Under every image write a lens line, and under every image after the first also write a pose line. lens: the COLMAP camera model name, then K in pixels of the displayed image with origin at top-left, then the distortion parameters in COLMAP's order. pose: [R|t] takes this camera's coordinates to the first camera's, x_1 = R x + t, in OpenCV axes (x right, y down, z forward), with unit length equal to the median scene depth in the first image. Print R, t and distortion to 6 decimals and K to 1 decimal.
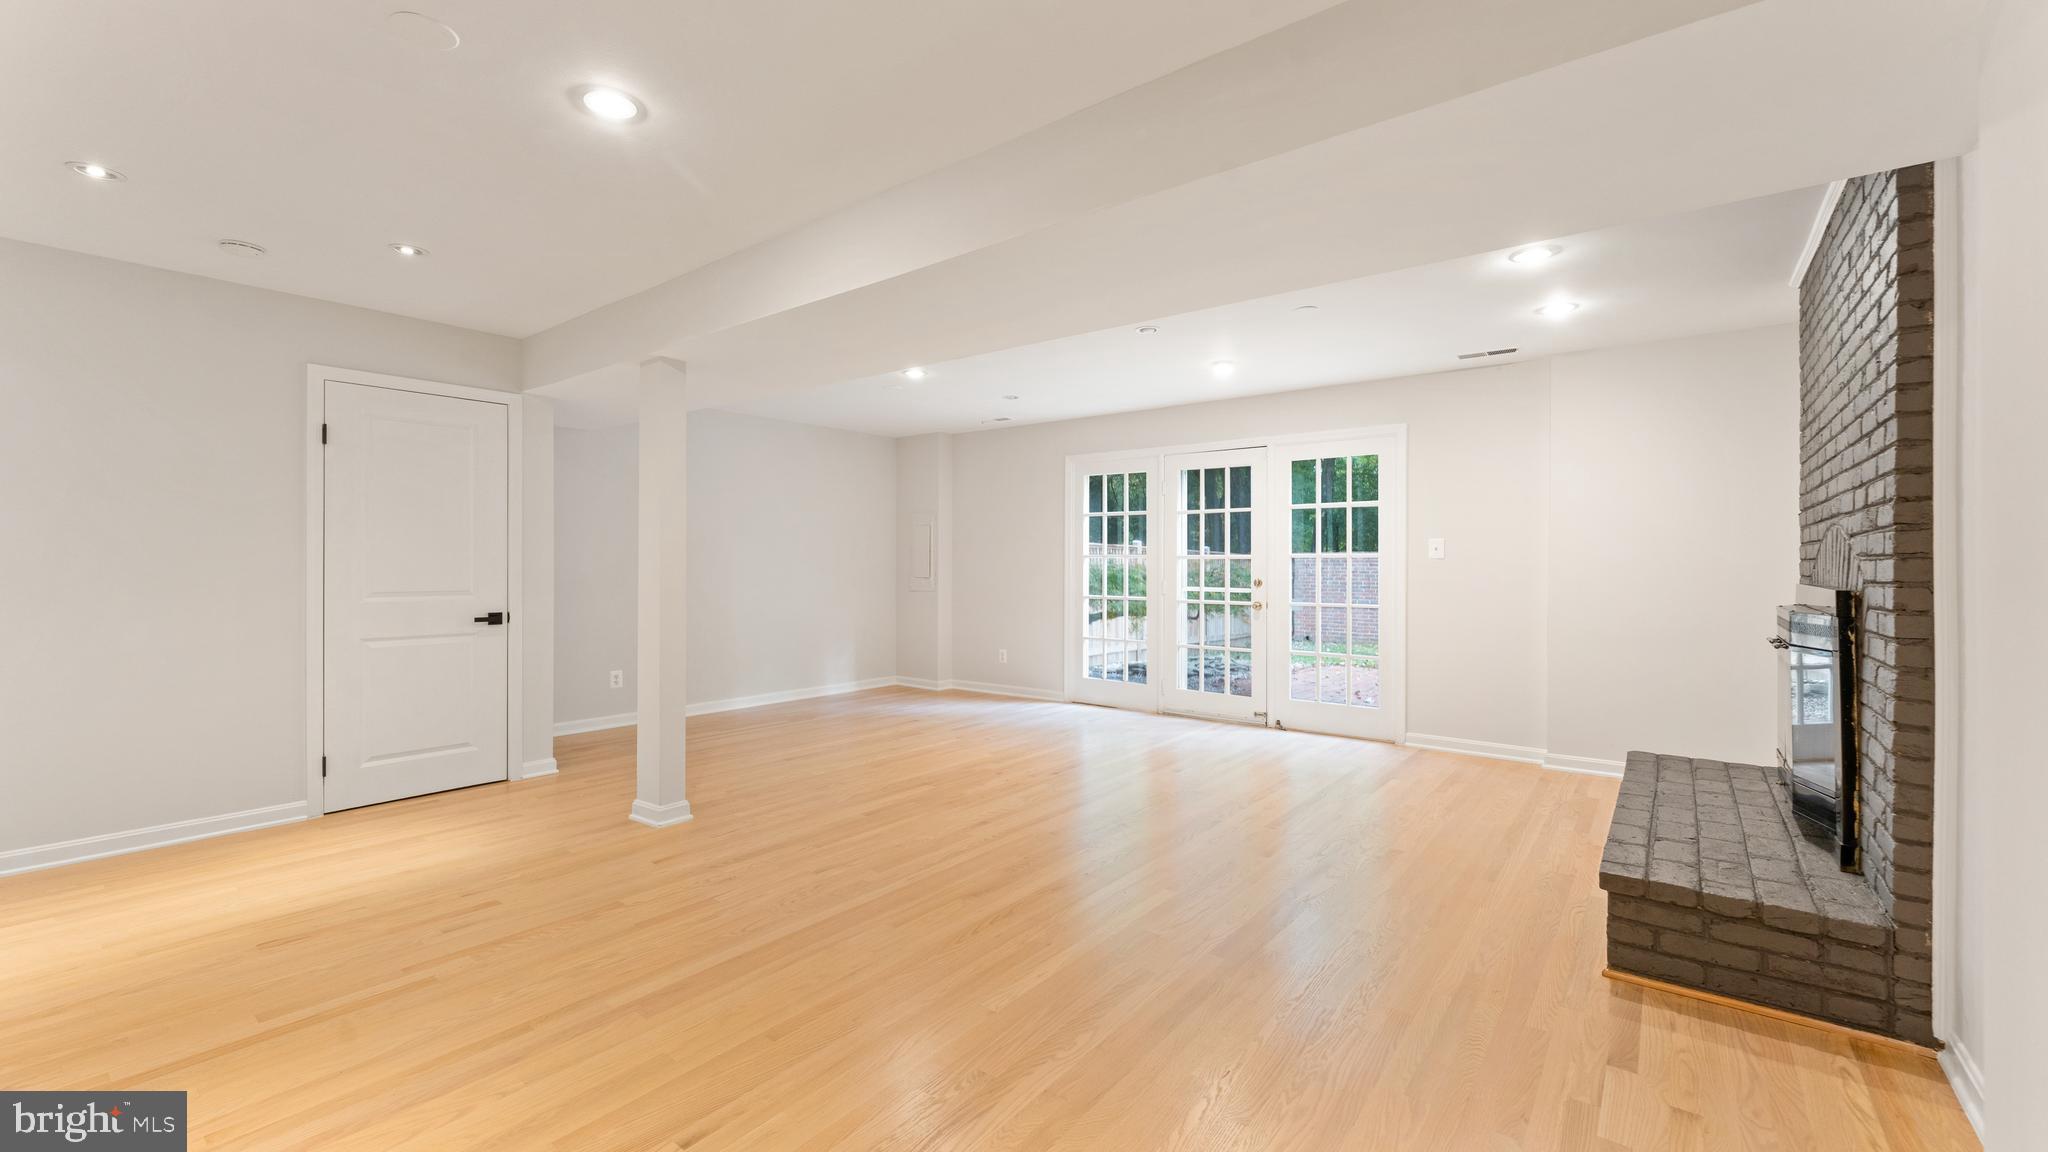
lens RADIAL K [[823.6, 0, 1026.0], [0, 823.6, 569.8], [0, 0, 1]] dist [0.002948, -0.000346]
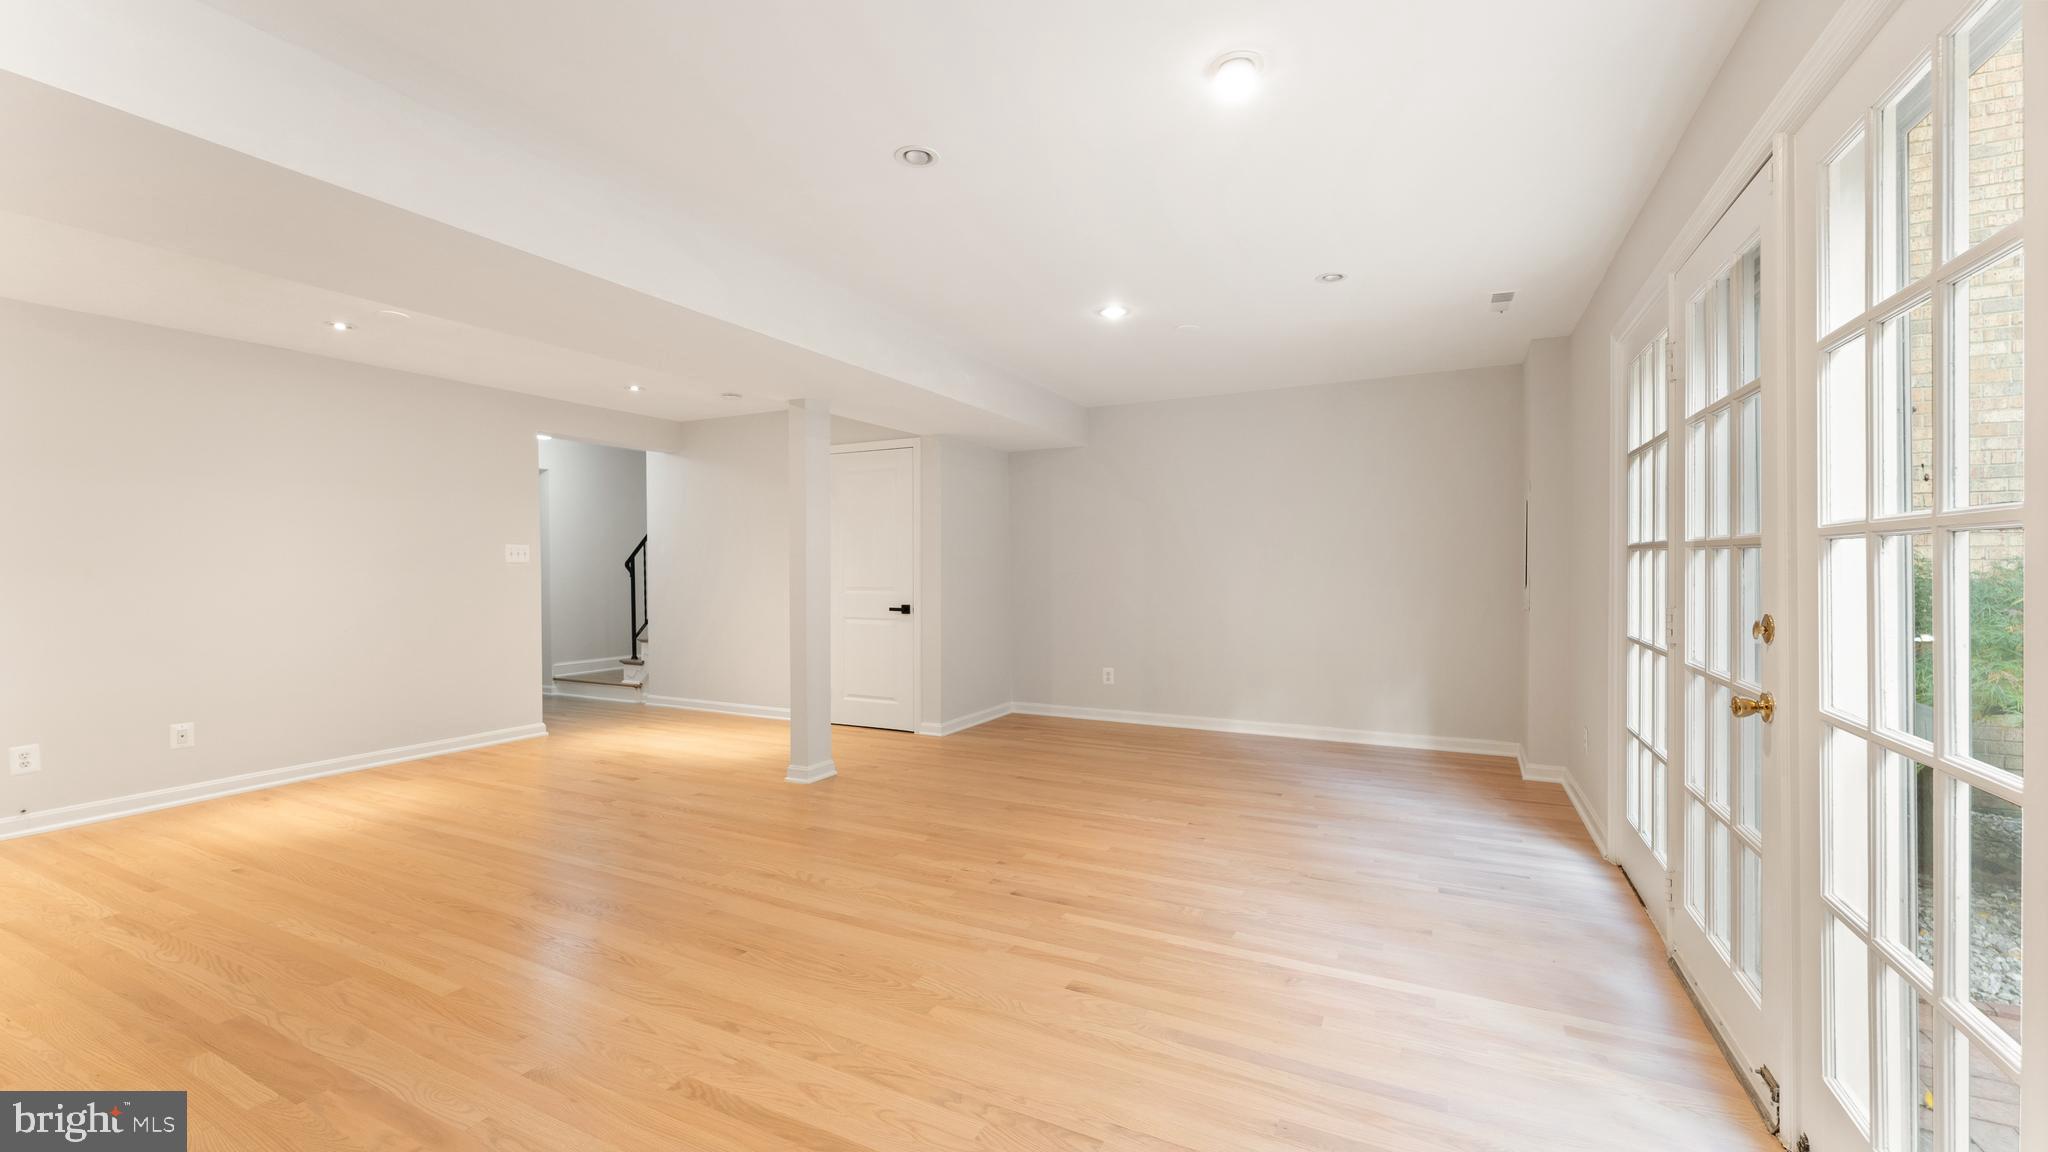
lens RADIAL K [[823.6, 0, 1018.8], [0, 823.6, 574.5], [0, 0, 1]] dist [0.002948, -0.000346]
pose [[0.187033, 0.004891, -0.982342, 0.877478], [0.000360, 0.999987, 0.005048, -0.004579], [0.982354, -0.001298, 0.187028, 1.167523]]
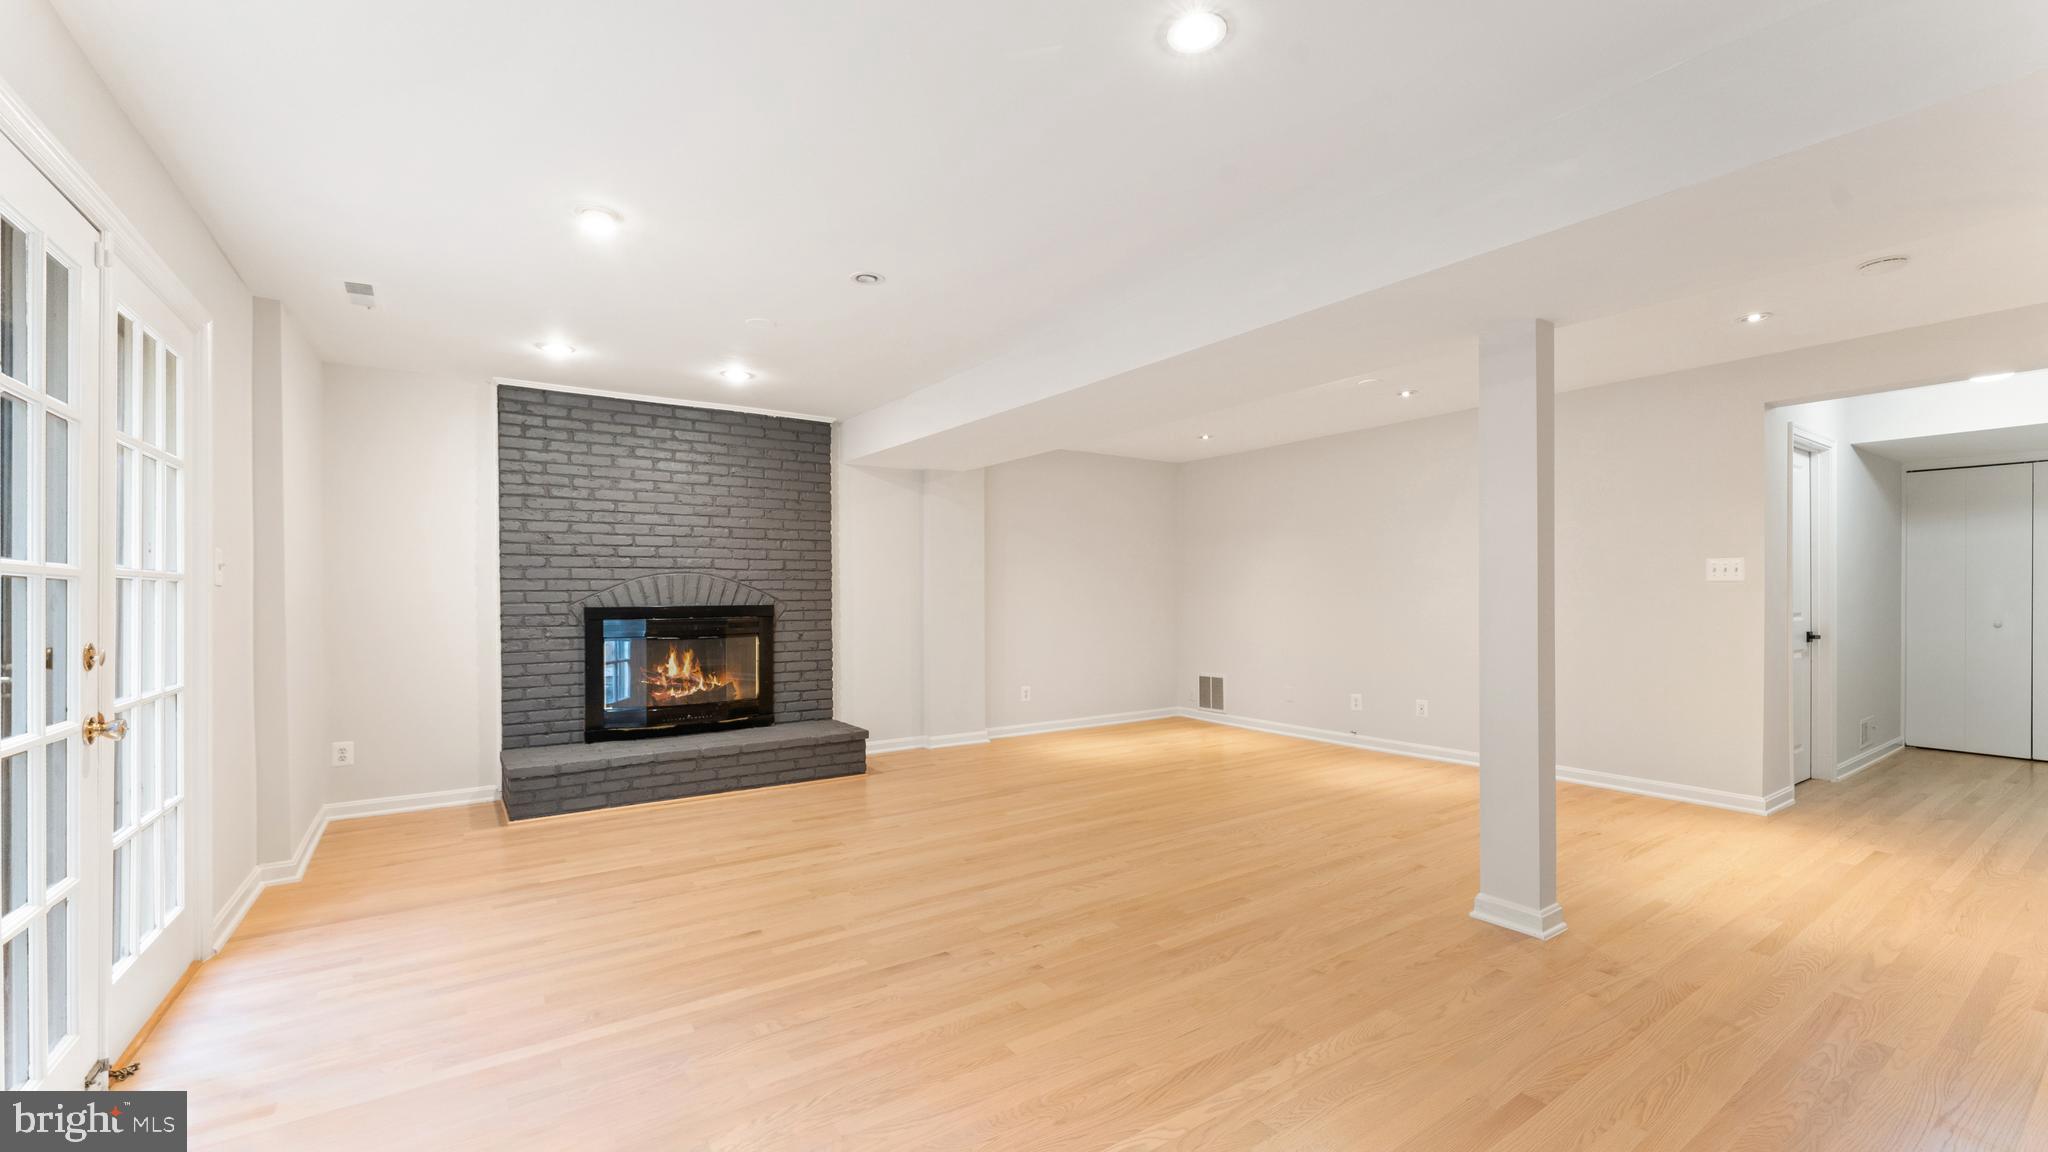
lens RADIAL K [[823.6, 0, 1028.0], [0, 823.6, 584.5], [0, 0, 1]] dist [0.002948, -0.000346]
pose [[-0.954974, 0.003797, 0.296664, -0.256565], [0.002851, 0.999989, -0.003622, -0.012779], [-0.296675, -0.002613, -0.954975, 2.030747]]
